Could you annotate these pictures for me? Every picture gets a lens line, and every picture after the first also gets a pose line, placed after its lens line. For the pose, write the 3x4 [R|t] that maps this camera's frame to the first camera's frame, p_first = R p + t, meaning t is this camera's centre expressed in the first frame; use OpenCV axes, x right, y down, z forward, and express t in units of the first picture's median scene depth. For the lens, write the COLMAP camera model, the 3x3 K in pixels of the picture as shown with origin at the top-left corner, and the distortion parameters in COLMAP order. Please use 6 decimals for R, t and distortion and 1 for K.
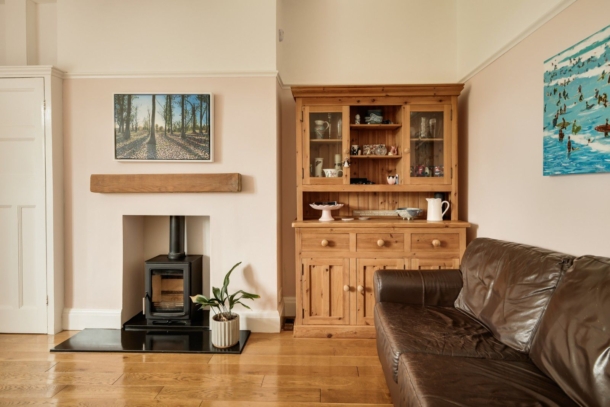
lens RADIAL K [[341.7, 0, 304.8], [0, 341.7, 192.3], [0, 0, 1]] dist [-0.000181, 0.000860]
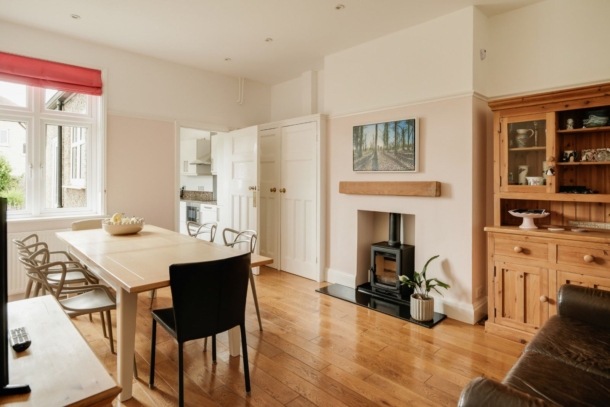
lens RADIAL K [[341.7, 0, 304.8], [0, 341.7, 192.3], [0, 0, 1]] dist [-0.000181, 0.000860]
pose [[0.720399, 0.030045, -0.692909, 0.297146], [-0.018270, 0.999537, 0.024346, -0.037178], [0.693319, -0.004879, 0.720614, -0.183590]]
